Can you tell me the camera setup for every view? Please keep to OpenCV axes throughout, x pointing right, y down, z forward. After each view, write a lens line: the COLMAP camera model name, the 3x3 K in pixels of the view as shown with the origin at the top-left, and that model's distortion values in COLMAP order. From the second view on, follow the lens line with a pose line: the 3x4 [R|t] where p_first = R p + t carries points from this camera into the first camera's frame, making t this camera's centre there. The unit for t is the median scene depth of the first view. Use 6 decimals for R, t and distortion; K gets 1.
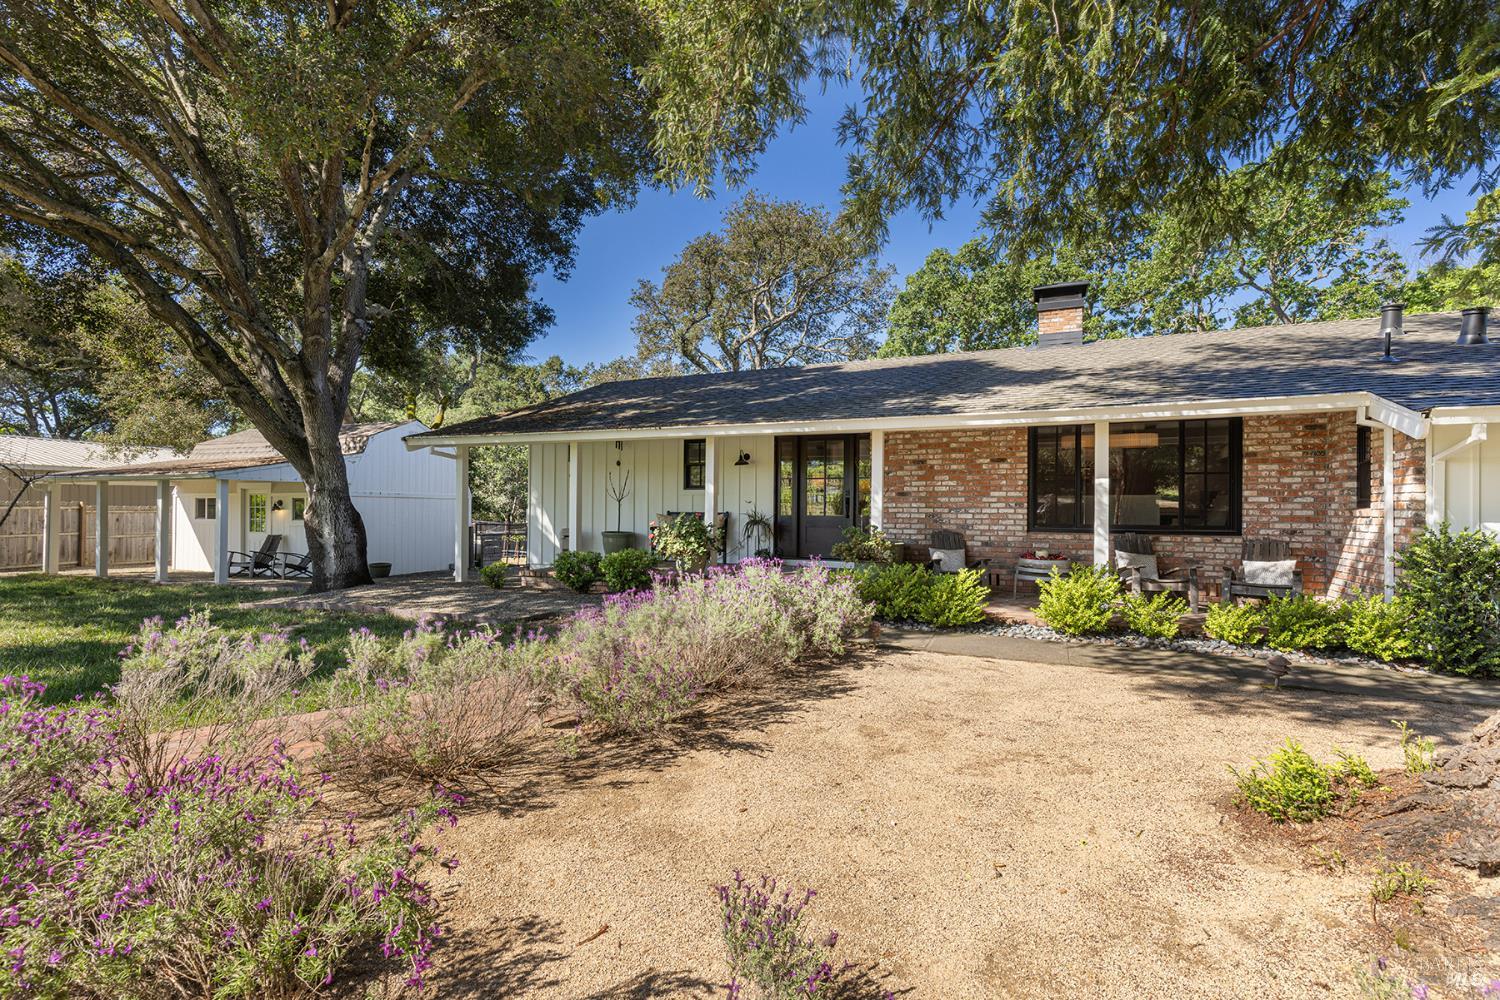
lens RADIAL K [[672.1, 0, 705.5], [0, 672.1, 498.0], [0, 0, 1]] dist [0.001813, 0.000096]
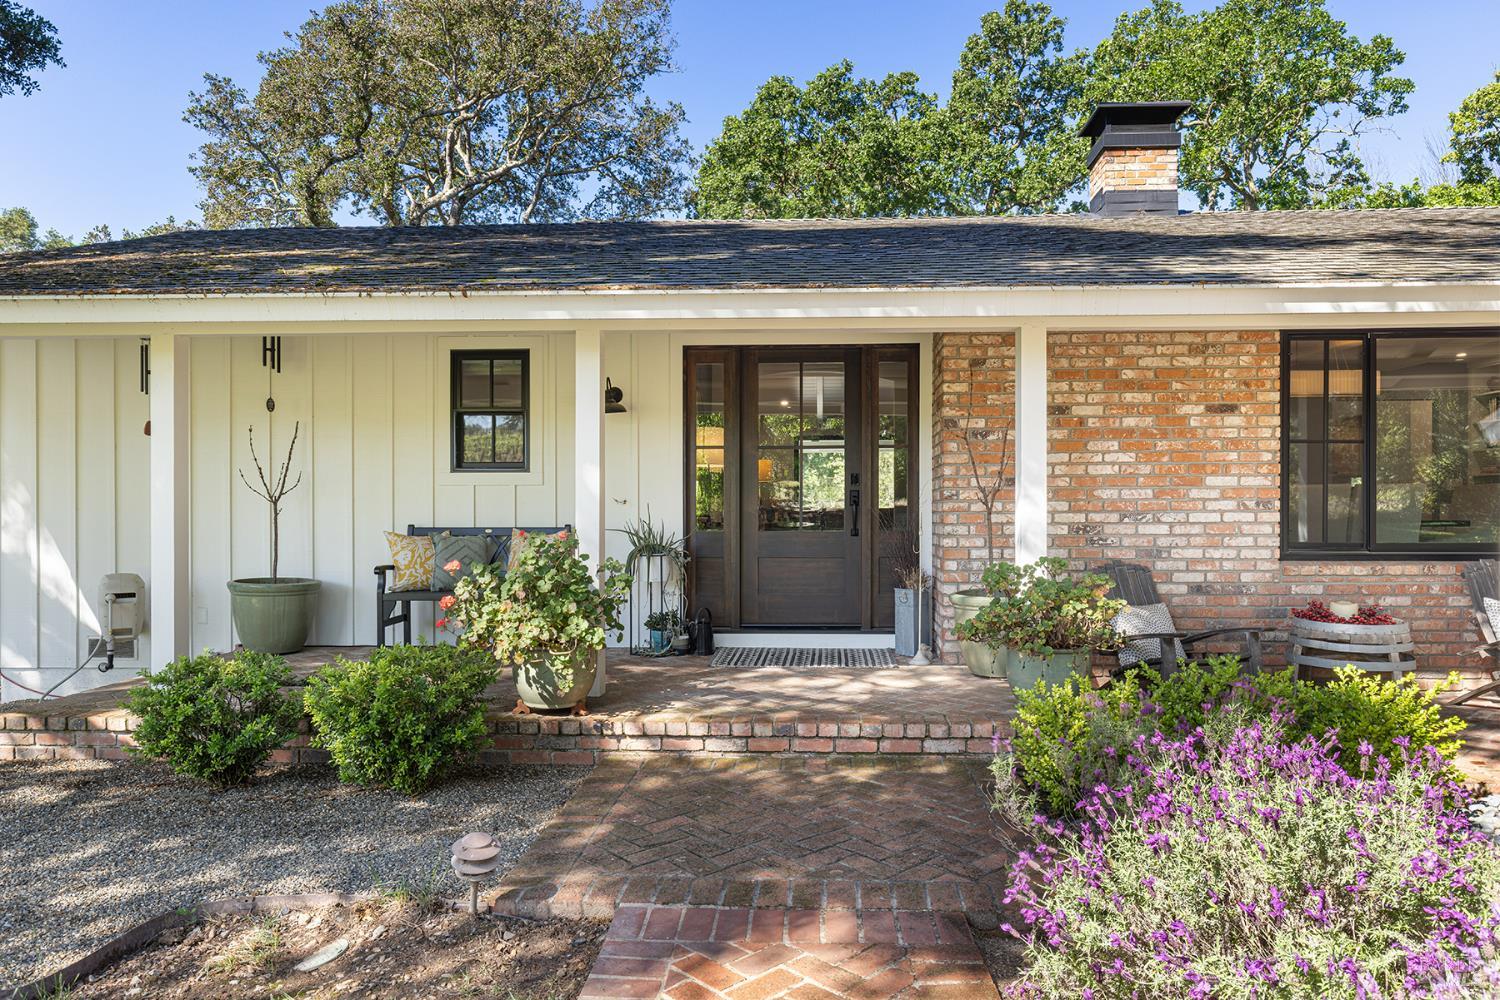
lens RADIAL K [[1070.4, 0, 750.0], [0, 1070.4, 500.0], [0, 0, 1]] dist [-0.004971, -0.002096]
pose [[0.925916, -0.006836, 0.377669, -0.139348], [0.004146, 0.999960, 0.007935, -0.000016], [-0.377708, -0.005781, 0.925907, 0.417477]]
